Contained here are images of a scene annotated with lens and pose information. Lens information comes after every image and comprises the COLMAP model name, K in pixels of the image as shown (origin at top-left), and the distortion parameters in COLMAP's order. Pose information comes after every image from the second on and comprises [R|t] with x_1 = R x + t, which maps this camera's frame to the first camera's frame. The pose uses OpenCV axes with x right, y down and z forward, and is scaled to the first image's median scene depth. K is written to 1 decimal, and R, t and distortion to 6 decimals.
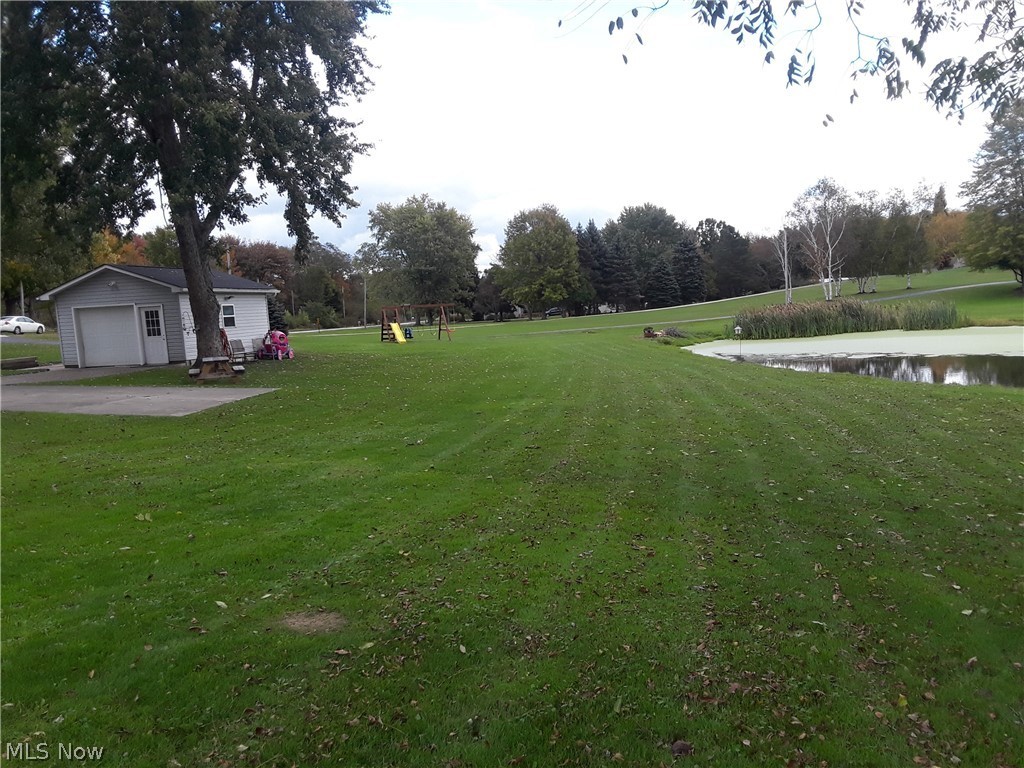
lens RADIAL K [[882.7, 0, 533.1], [0, 882.7, 428.4], [0, 0, 1]] dist [0.148808, -0.222326]
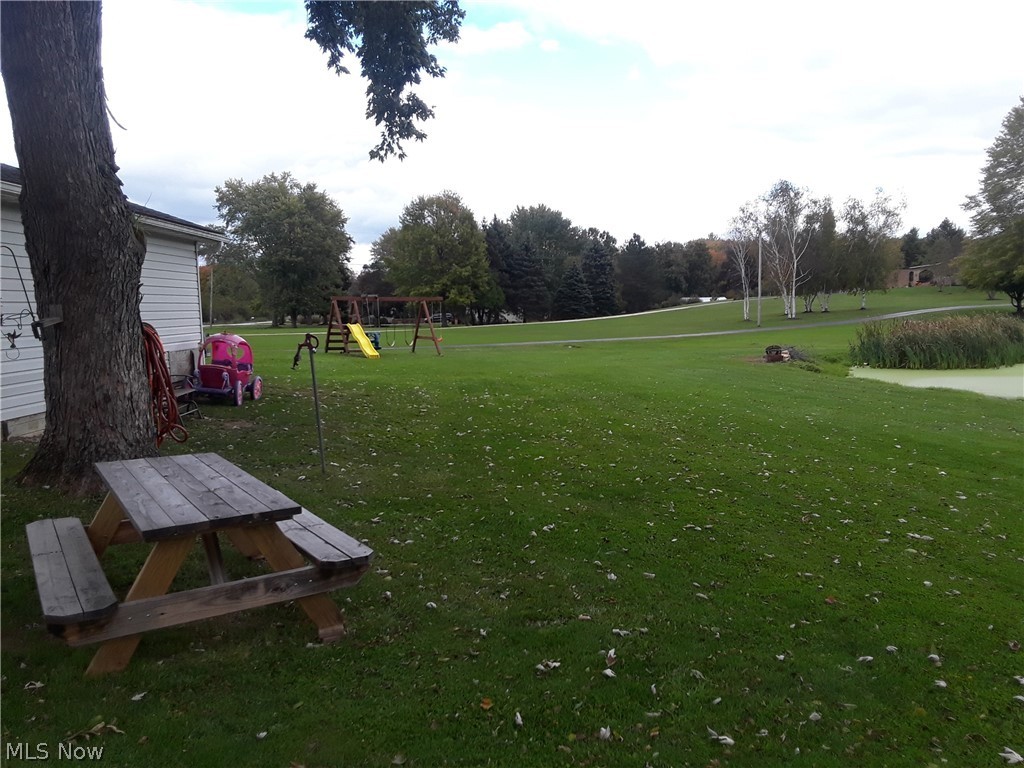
lens RADIAL K [[810.0, 0, 518.2], [0, 810.0, 426.8], [0, 0, 1]] dist [0.094064, -0.009831]
pose [[0.975582, 0.013765, 0.219204, -0.084768], [-0.013315, 0.999905, -0.003530, -0.023654], [-0.219231, 0.000526, 0.975673, 0.214135]]
